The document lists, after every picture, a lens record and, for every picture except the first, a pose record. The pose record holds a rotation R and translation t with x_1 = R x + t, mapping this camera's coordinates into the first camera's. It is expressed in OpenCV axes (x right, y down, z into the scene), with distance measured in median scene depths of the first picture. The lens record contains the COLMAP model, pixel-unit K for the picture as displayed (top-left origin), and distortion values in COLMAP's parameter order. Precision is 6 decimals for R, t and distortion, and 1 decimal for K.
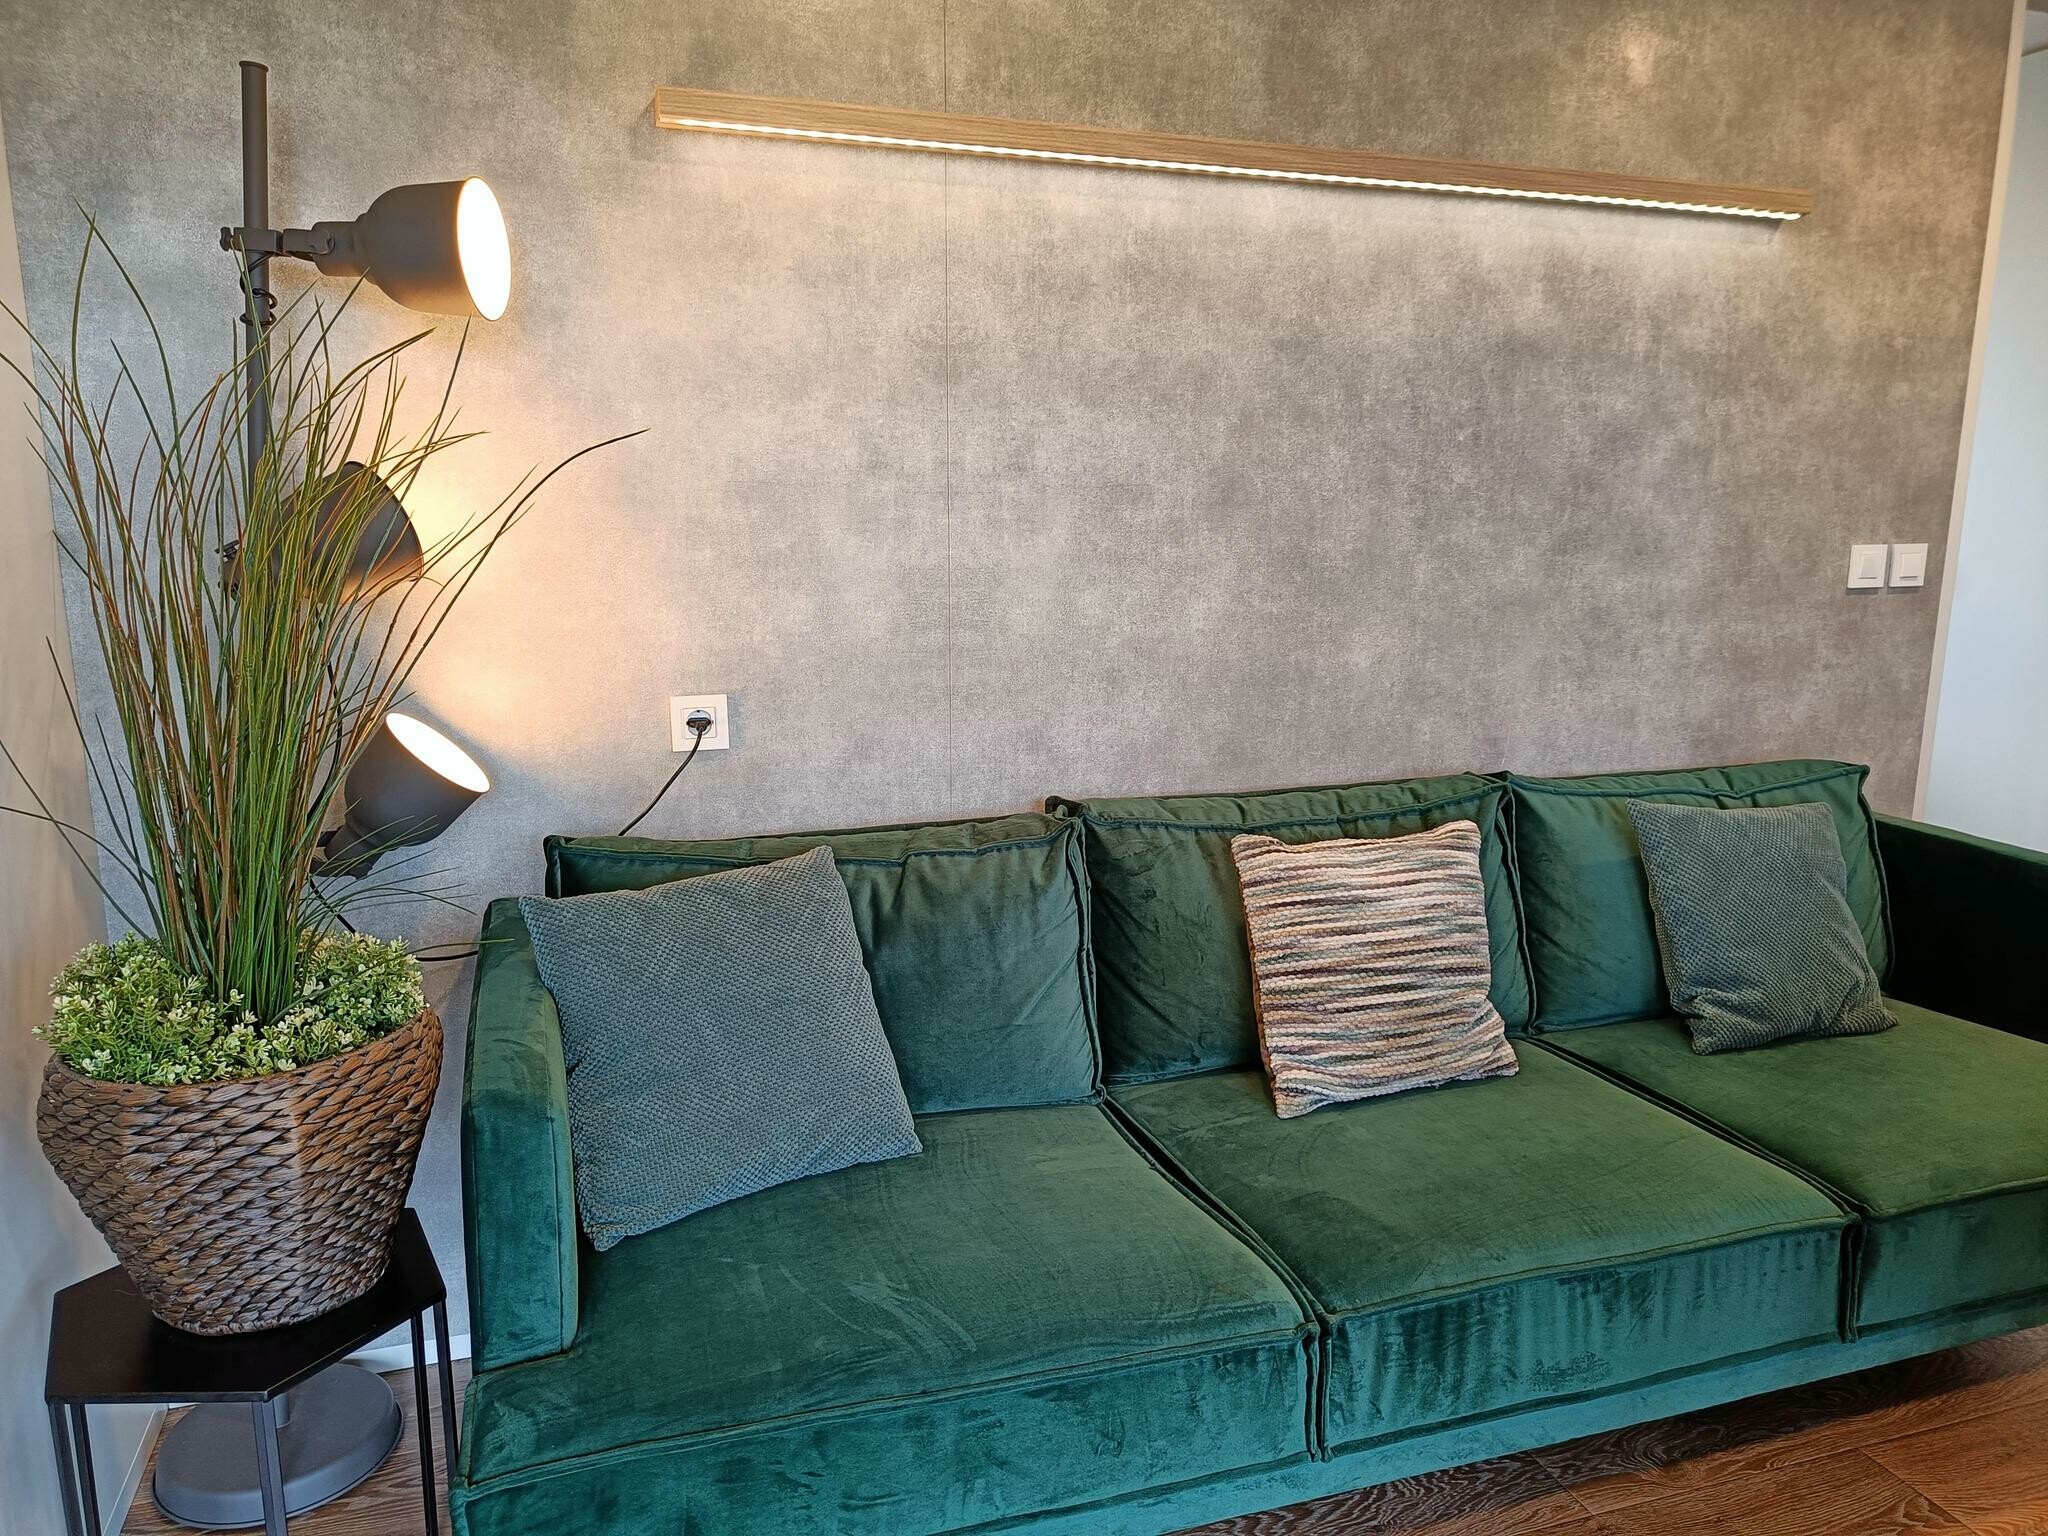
lens RADIAL K [[1409.9, 0, 1003.9], [0, 1409.9, 783.8], [0, 0, 1]] dist [0.021508, -0.014369]
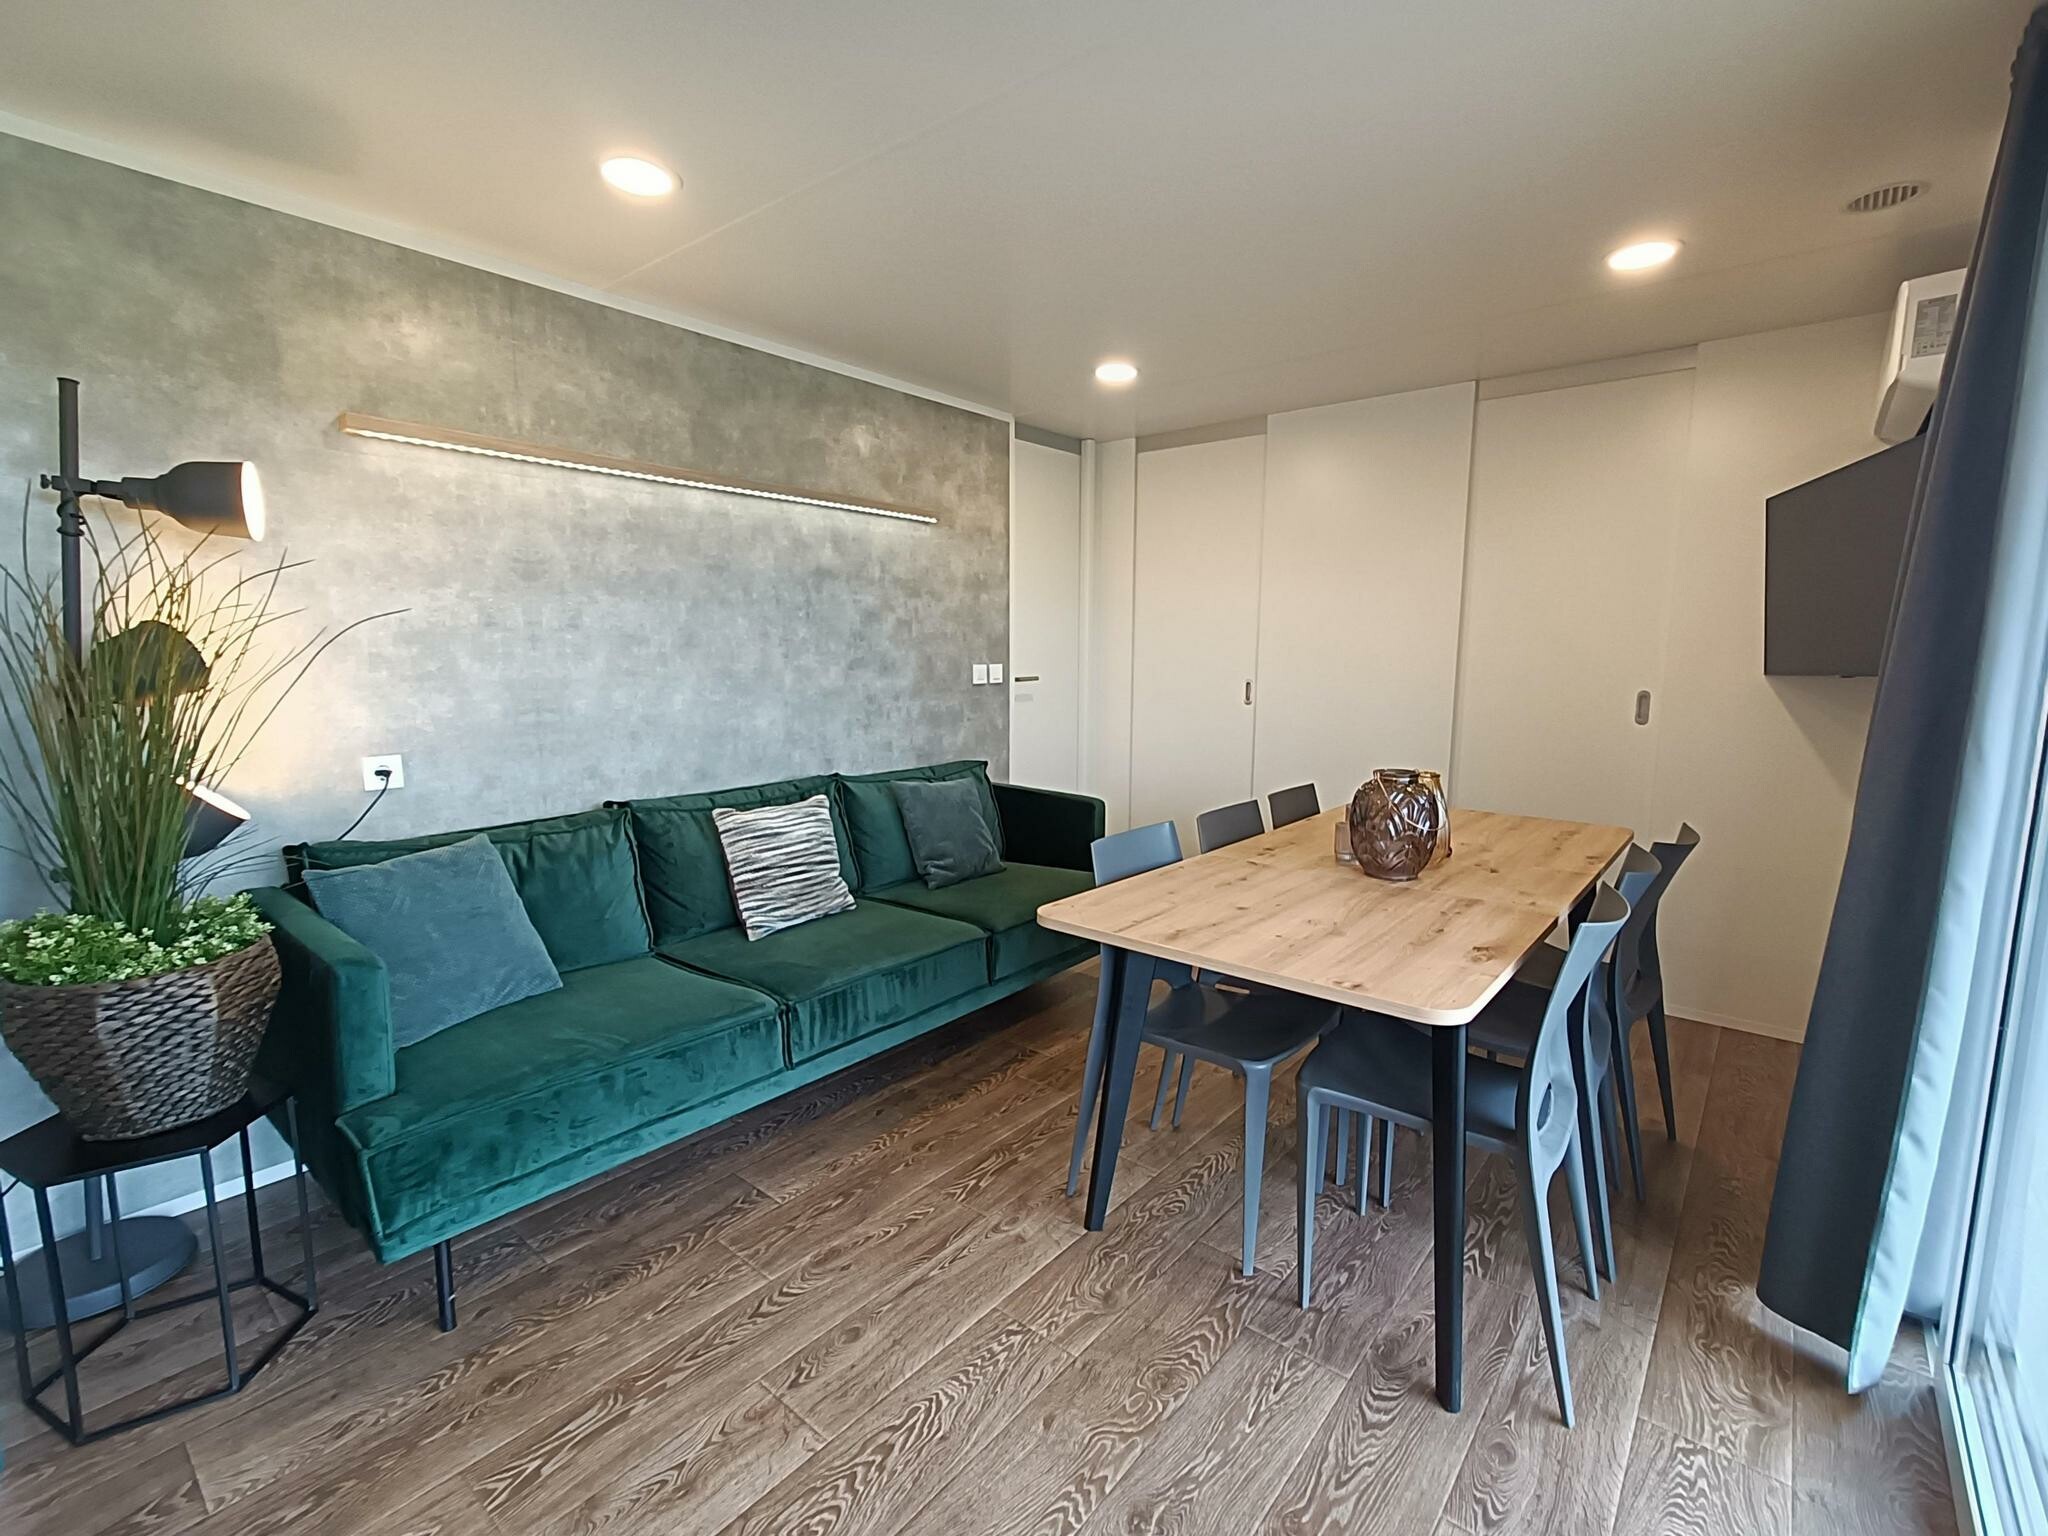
lens RADIAL K [[949.6, 0, 1023.5], [0, 949.6, 779.9], [0, 0, 1]] dist [0.002586, 0.001622]
pose [[0.849573, -0.071793, 0.522562, -0.165544], [0.098788, 0.994821, -0.023933, 0.071306], [-0.518137, 0.071956, 0.852265, -0.387854]]
